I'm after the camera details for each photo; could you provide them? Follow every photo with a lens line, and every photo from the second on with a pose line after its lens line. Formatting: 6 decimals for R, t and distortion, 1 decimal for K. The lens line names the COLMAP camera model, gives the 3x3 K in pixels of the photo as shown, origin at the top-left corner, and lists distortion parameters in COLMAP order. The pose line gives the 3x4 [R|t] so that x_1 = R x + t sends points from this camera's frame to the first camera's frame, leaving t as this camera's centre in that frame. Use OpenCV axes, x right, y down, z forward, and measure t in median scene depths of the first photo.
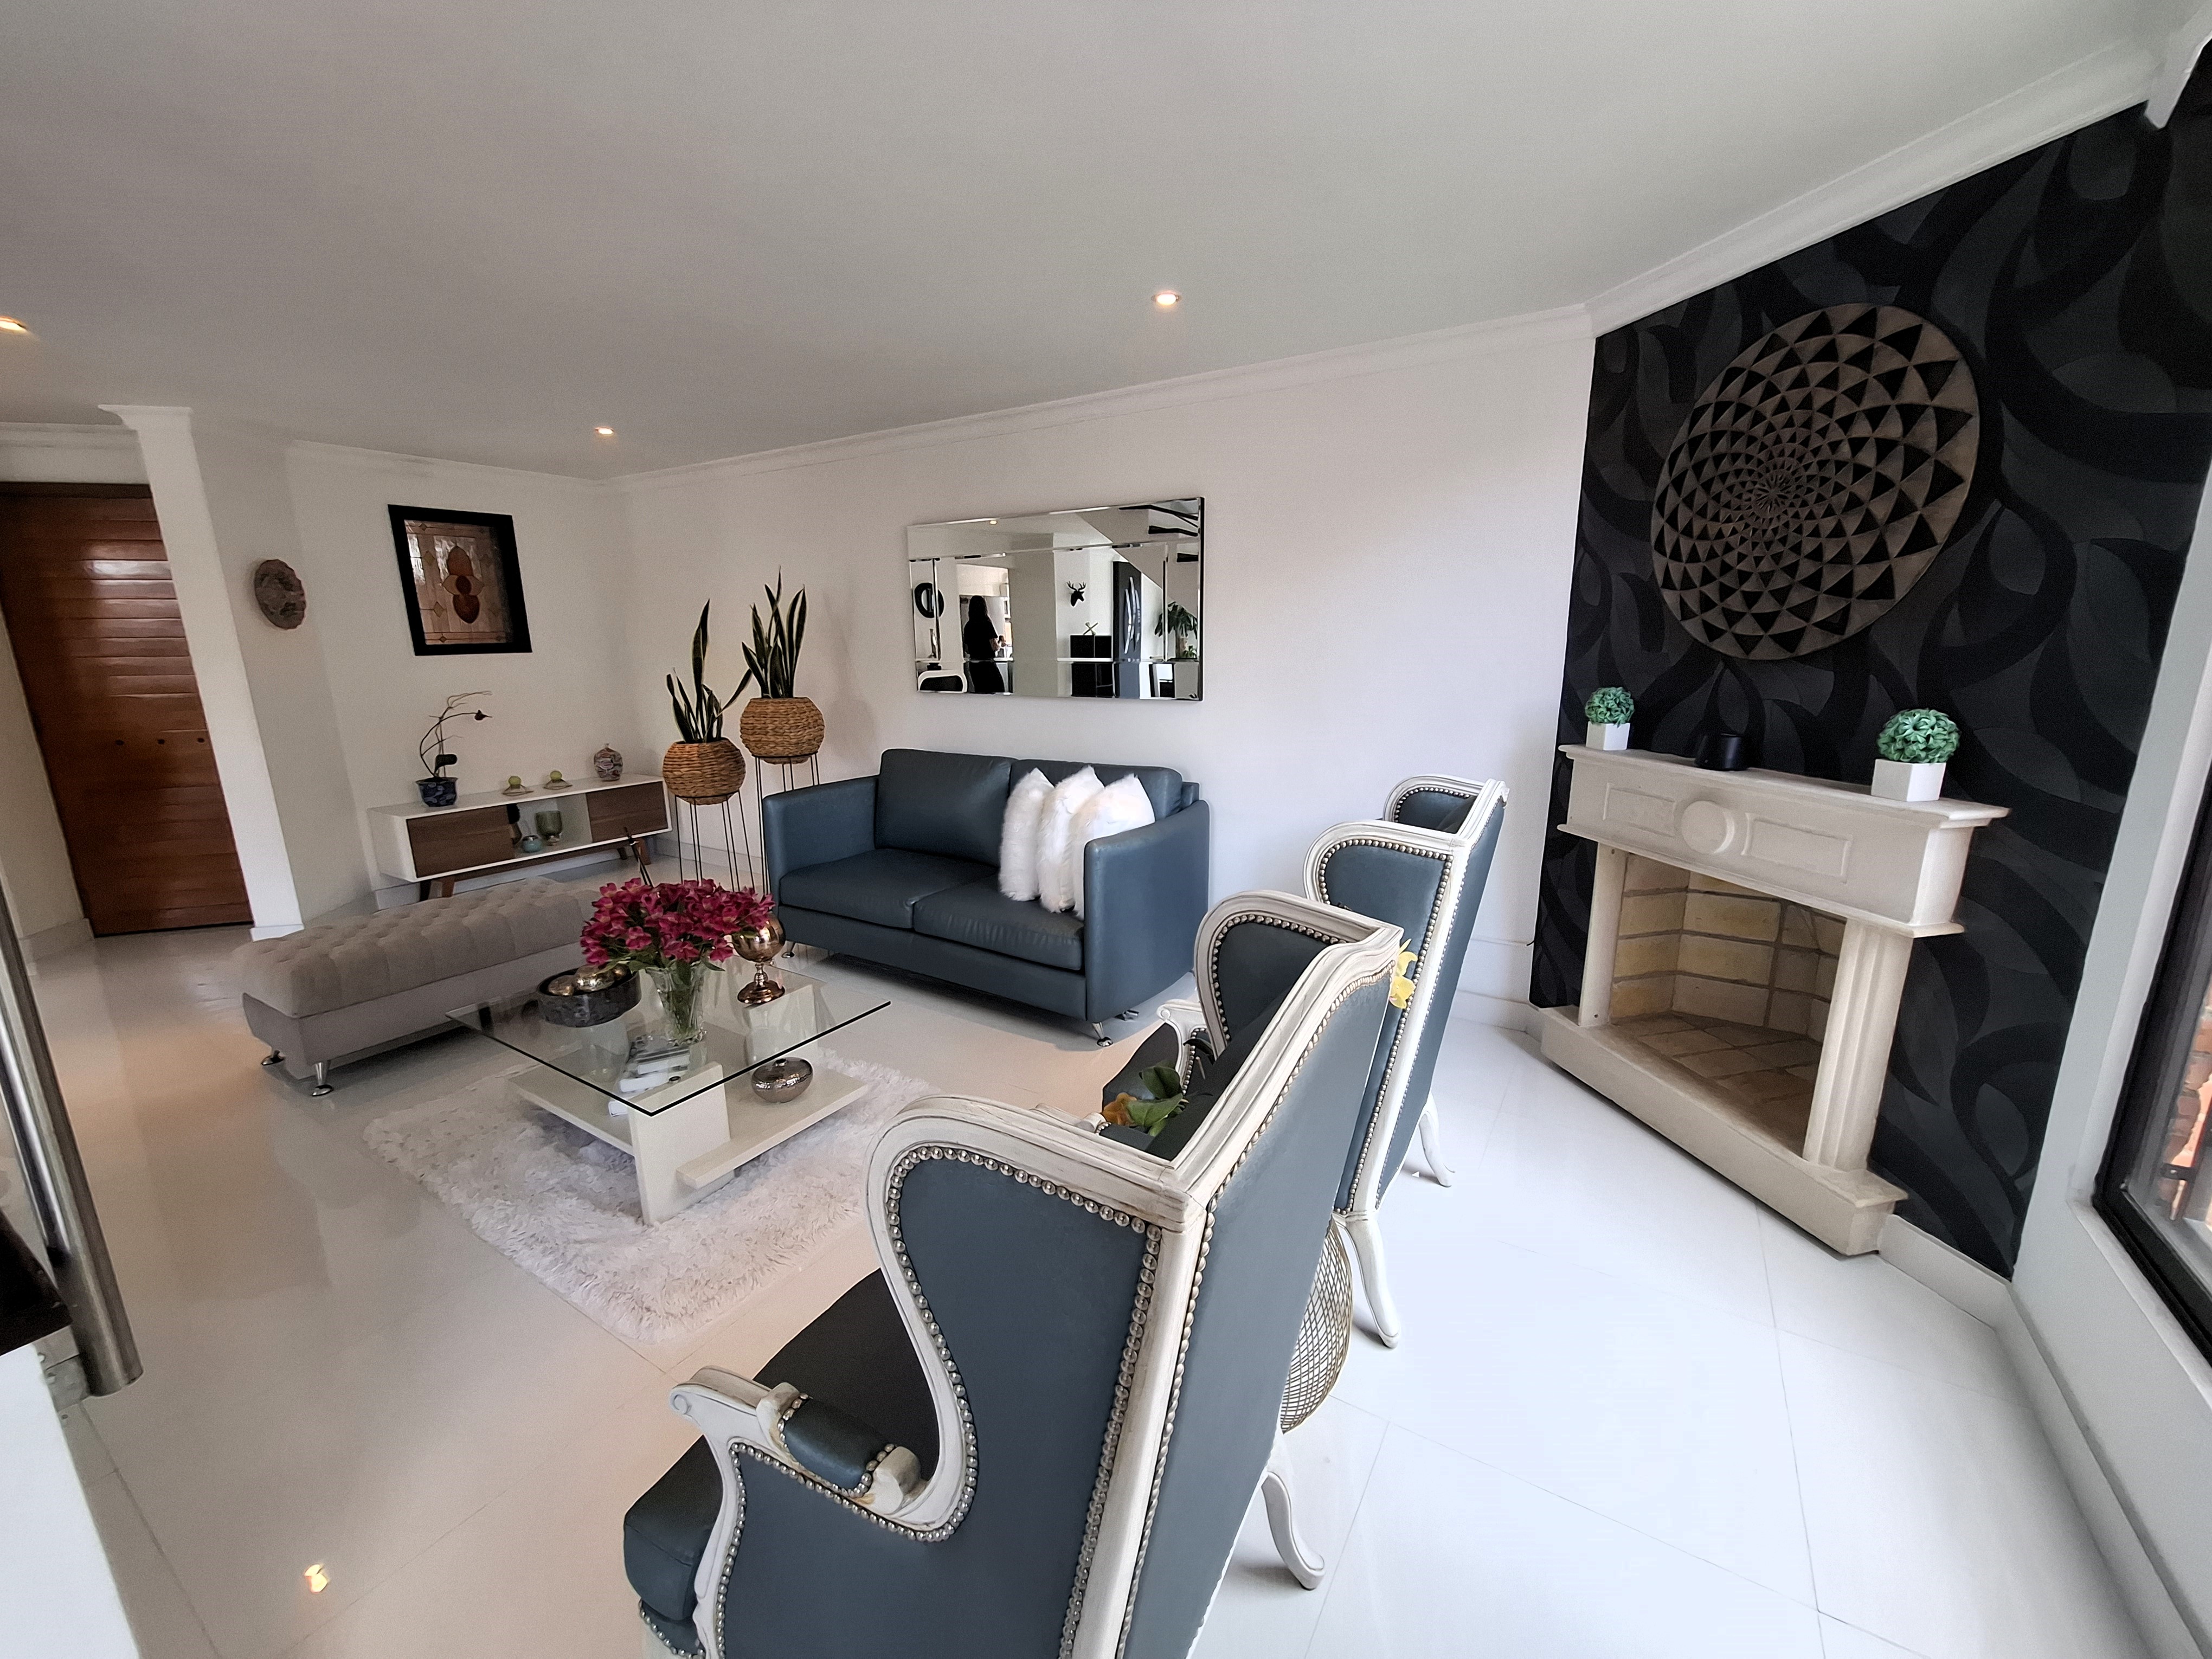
lens RADIAL K [[868.9, 0, 1123.8], [0, 868.9, 829.7], [0, 0, 1]] dist [-0.001504, 0.000550]
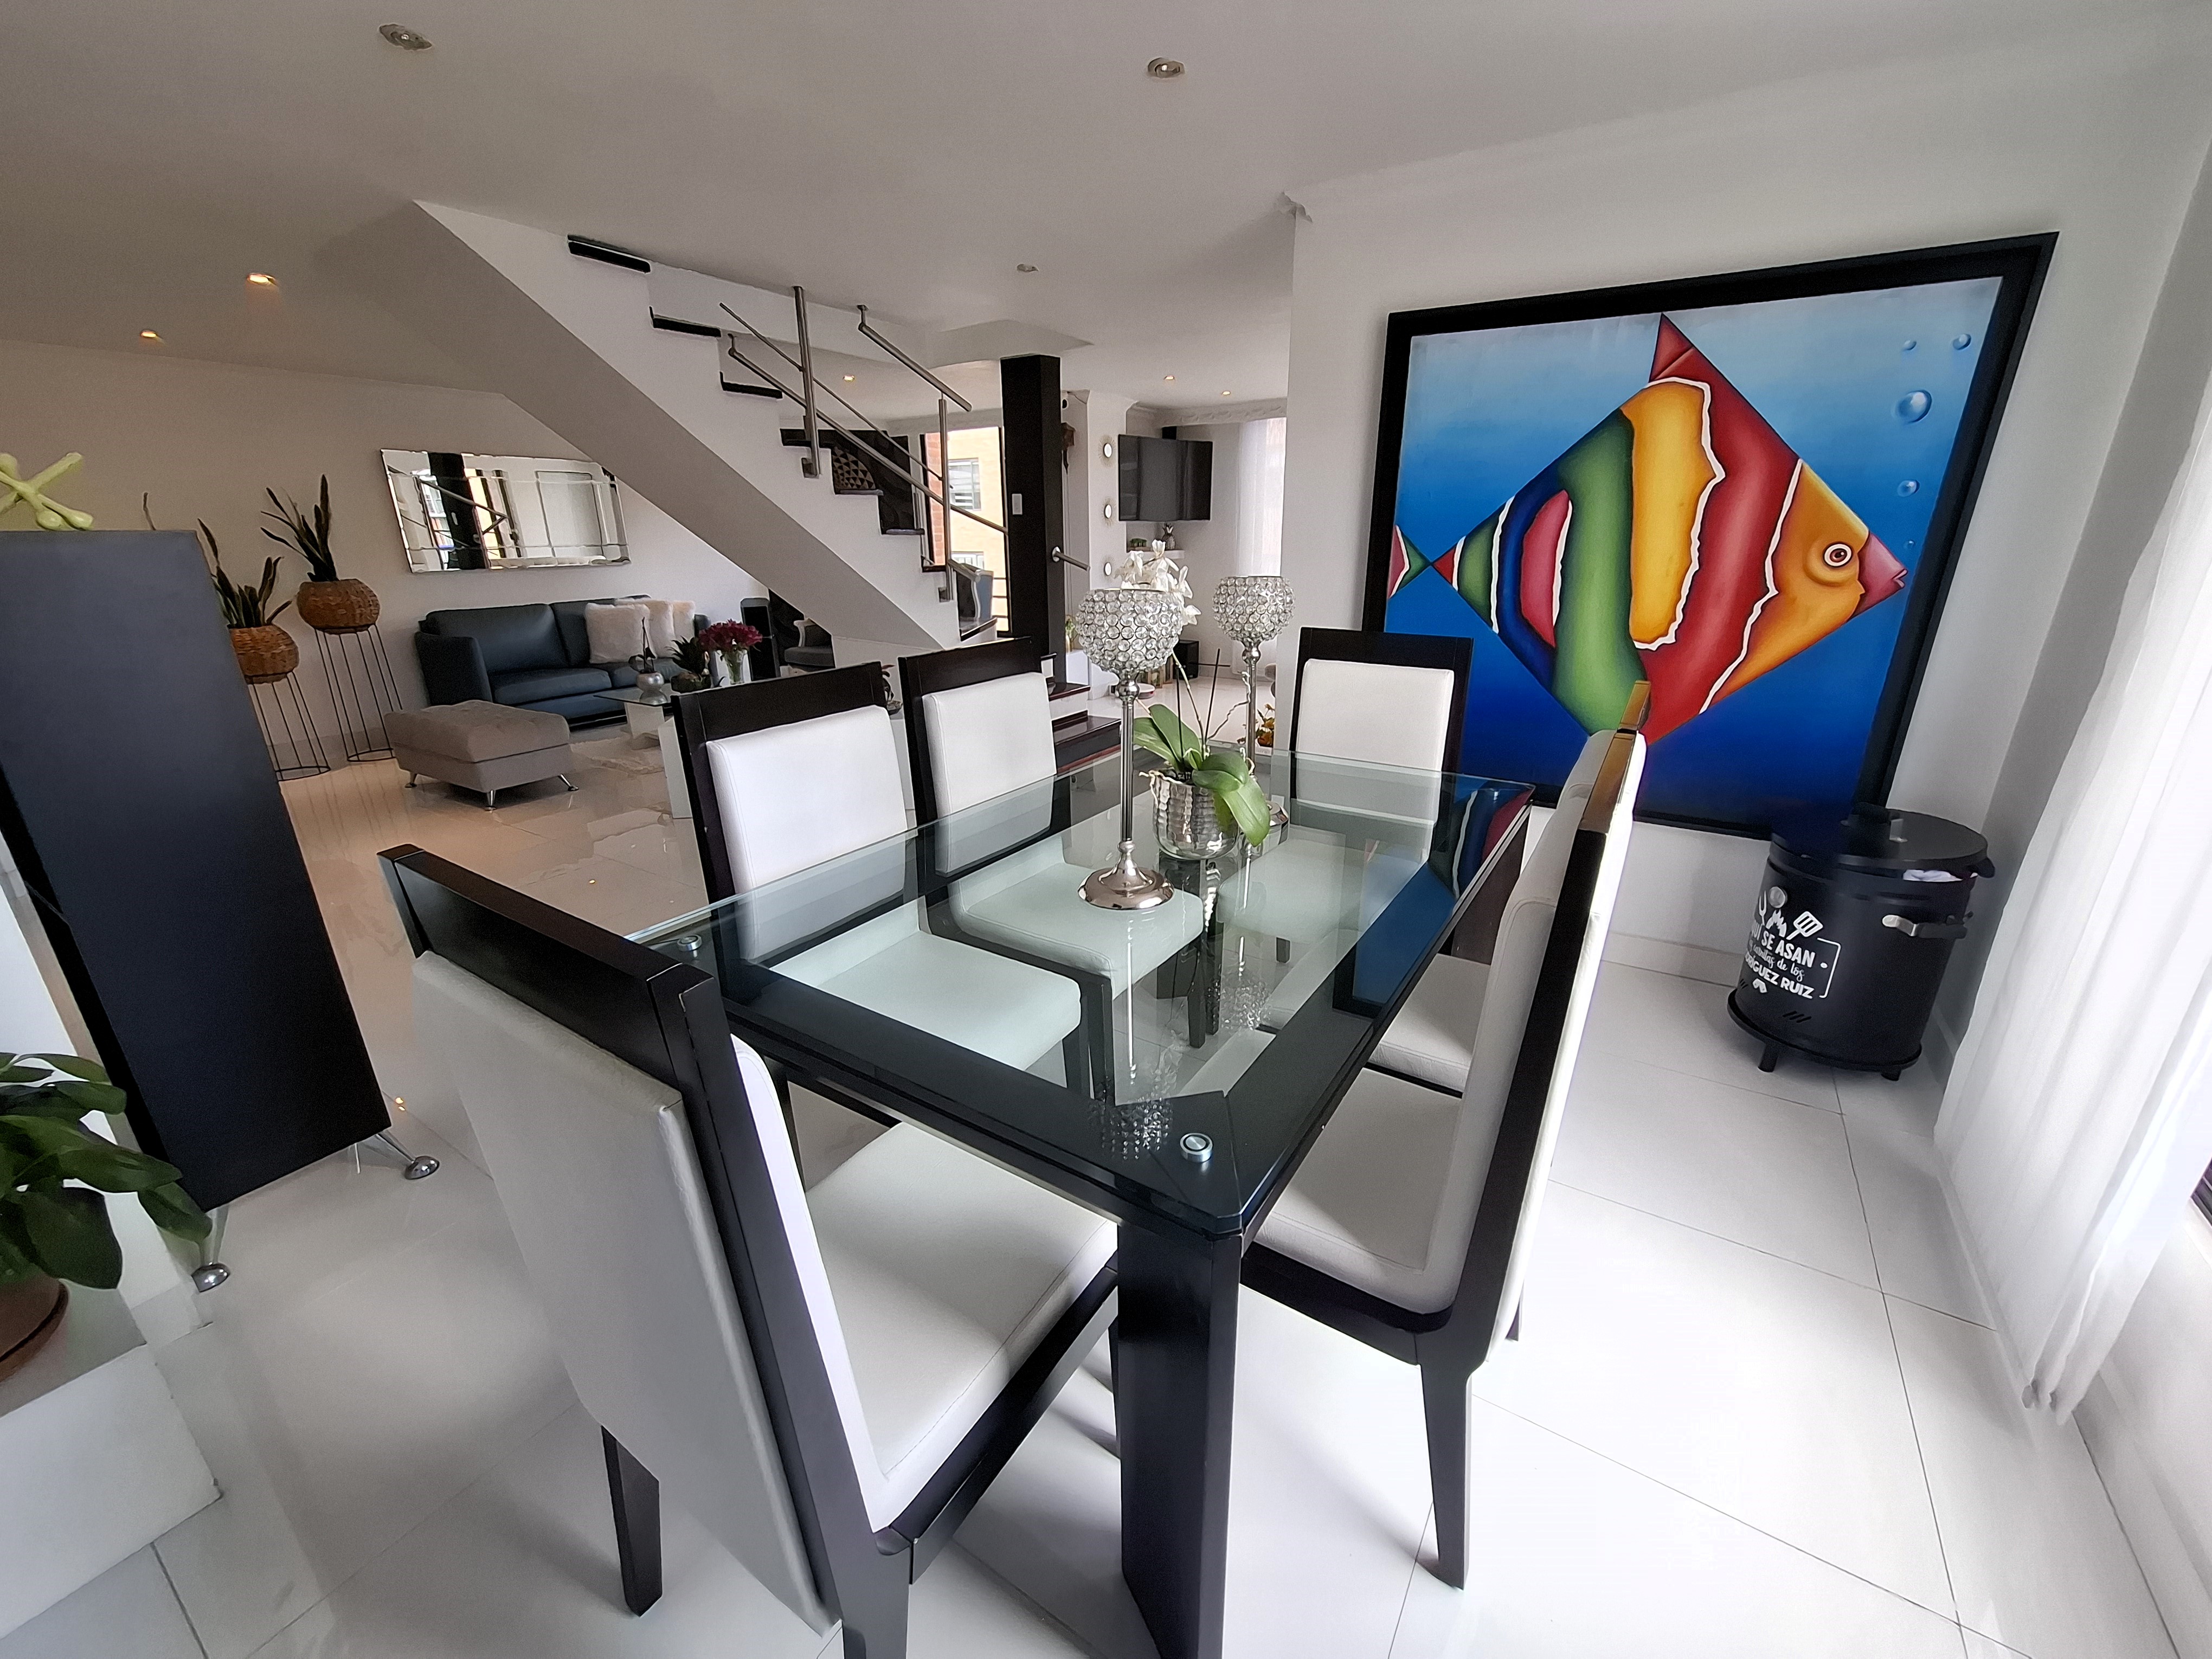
lens RADIAL K [[873.6, 0, 1122.4], [0, 873.6, 830.4], [0, 0, 1]] dist [-0.007251, 0.000359]
pose [[0.018191, -0.315547, 0.948736, -3.183176], [0.227949, 0.925212, 0.303352, 0.117136], [-0.973503, 0.210746, 0.088759, -0.282861]]
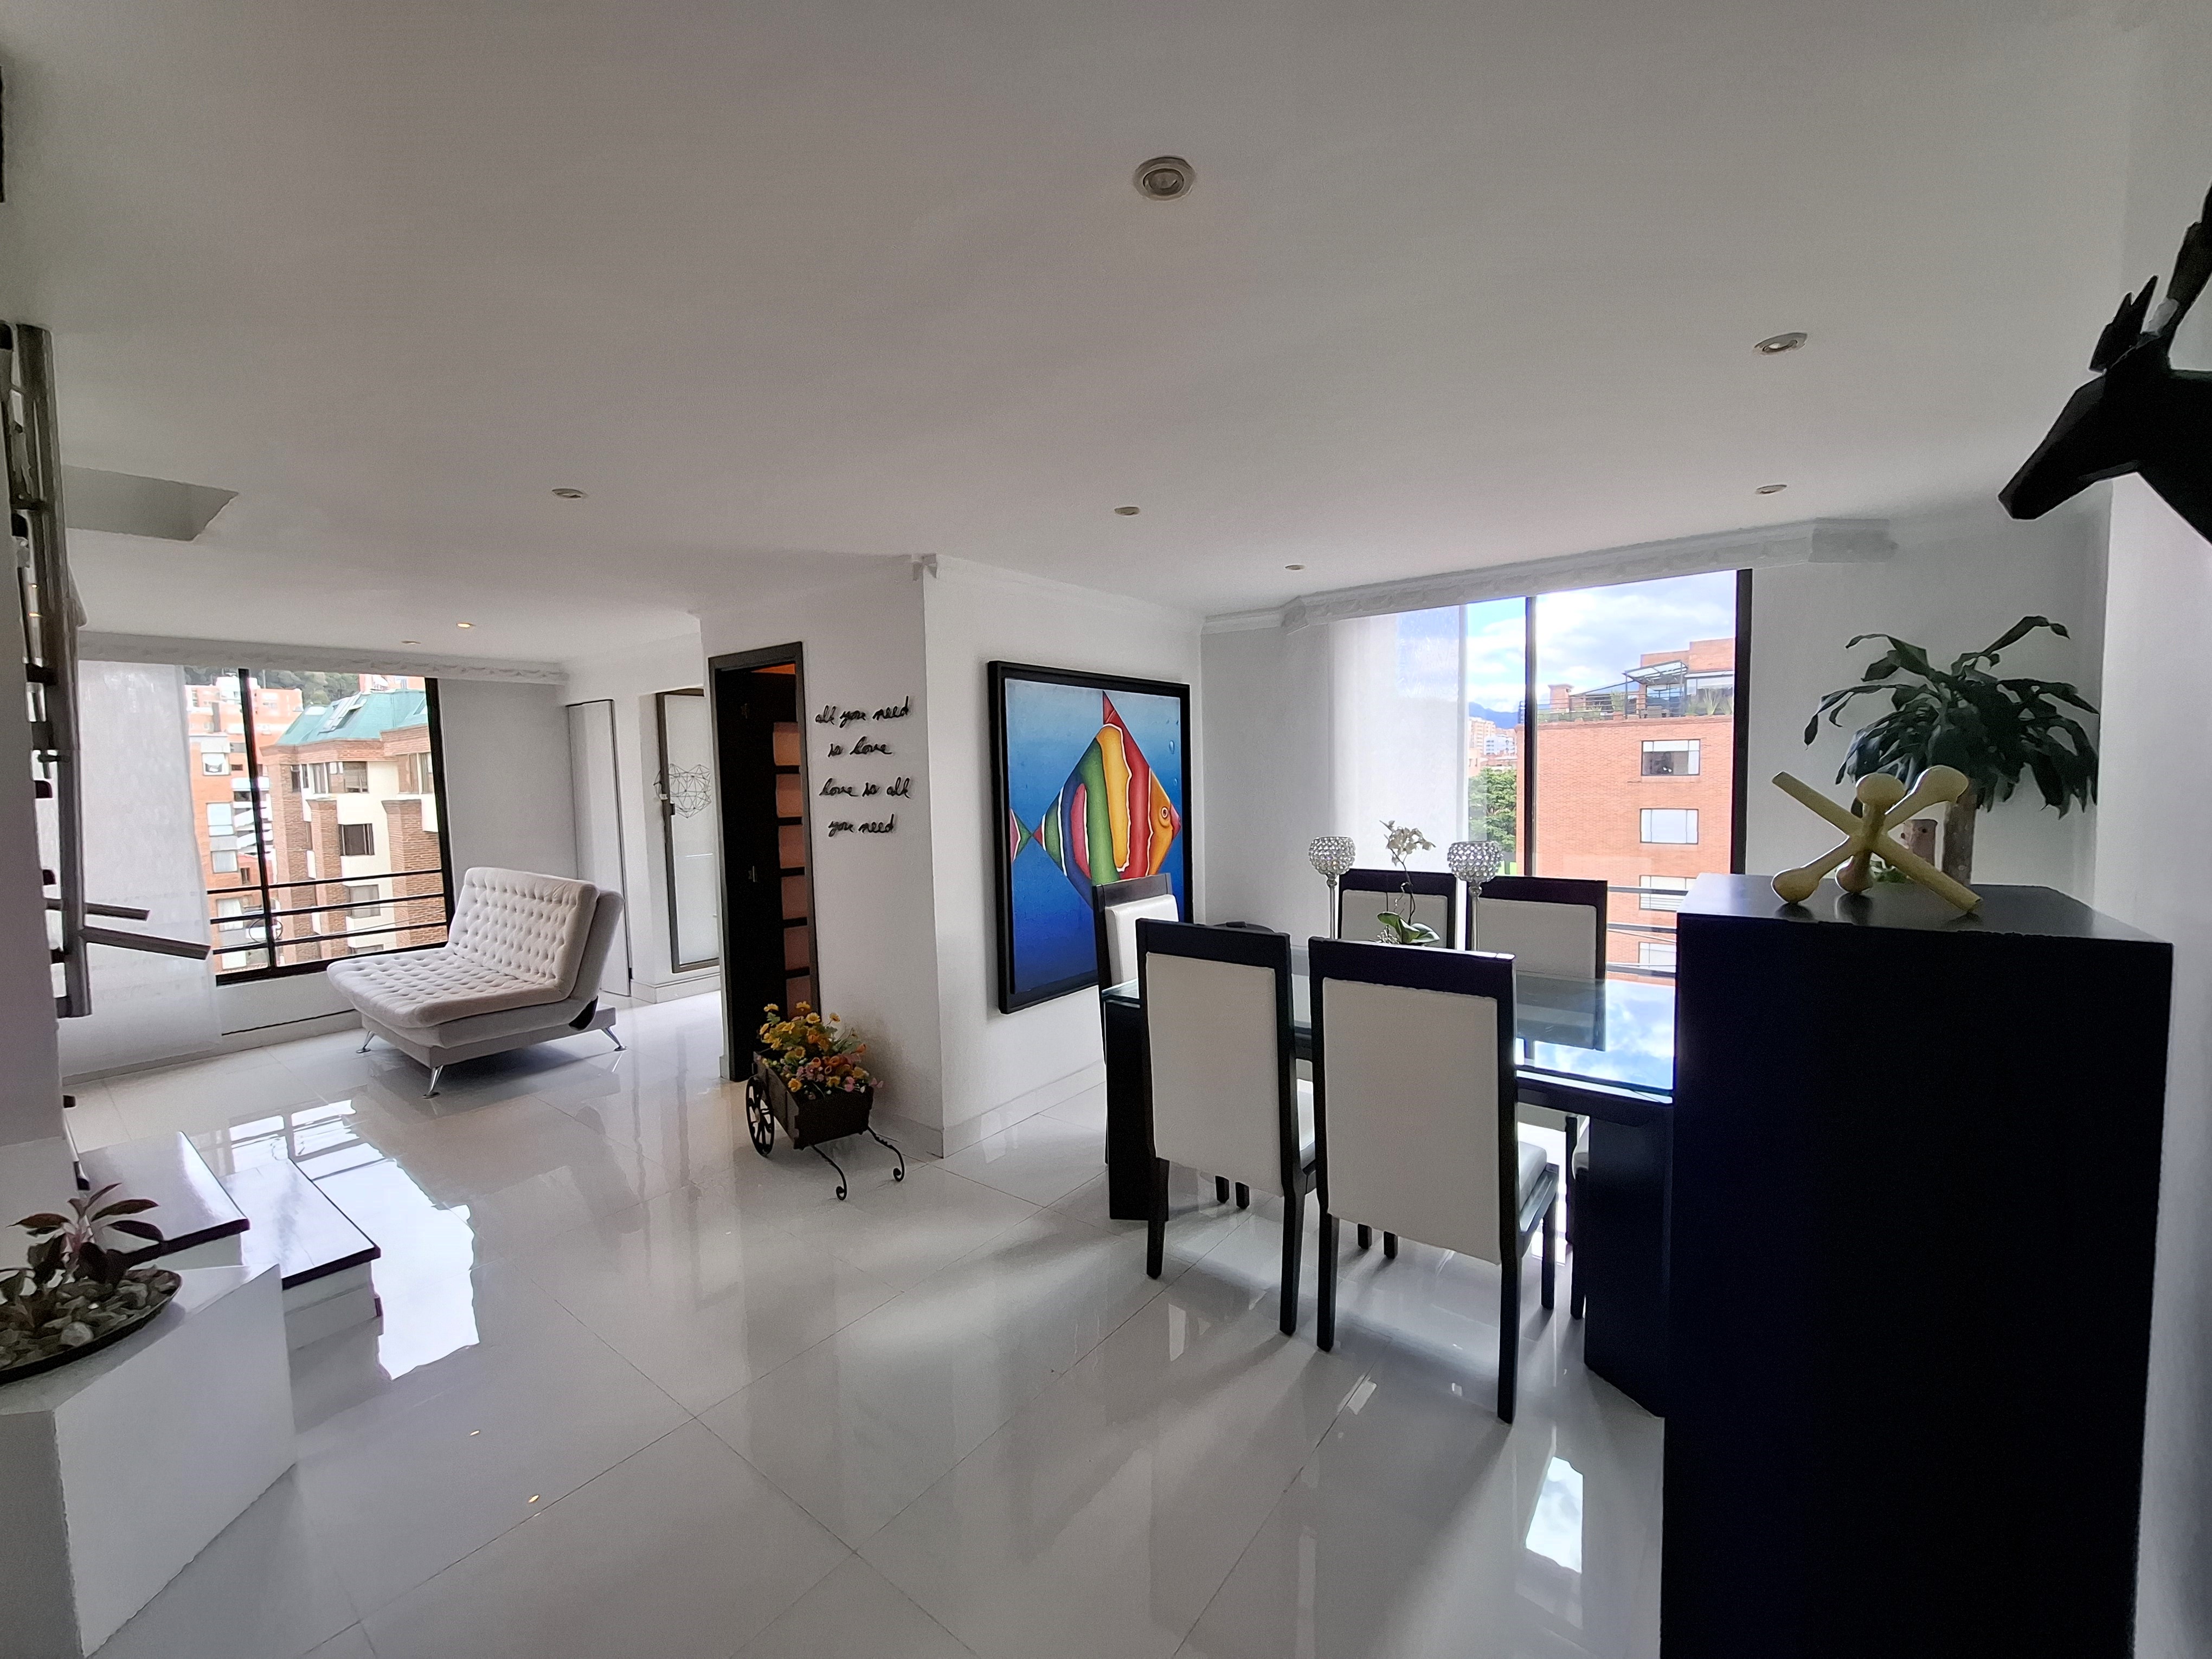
lens RADIAL K [[882.8, 0, 1128.0], [0, 882.8, 822.8], [0, 0, 1]] dist [-0.000036, 0.000695]
pose [[-0.994893, 0.028821, 0.096735, -2.221234], [0.054959, 0.958527, 0.279653, -0.243813], [-0.084663, 0.283541, -0.955216, 0.920403]]
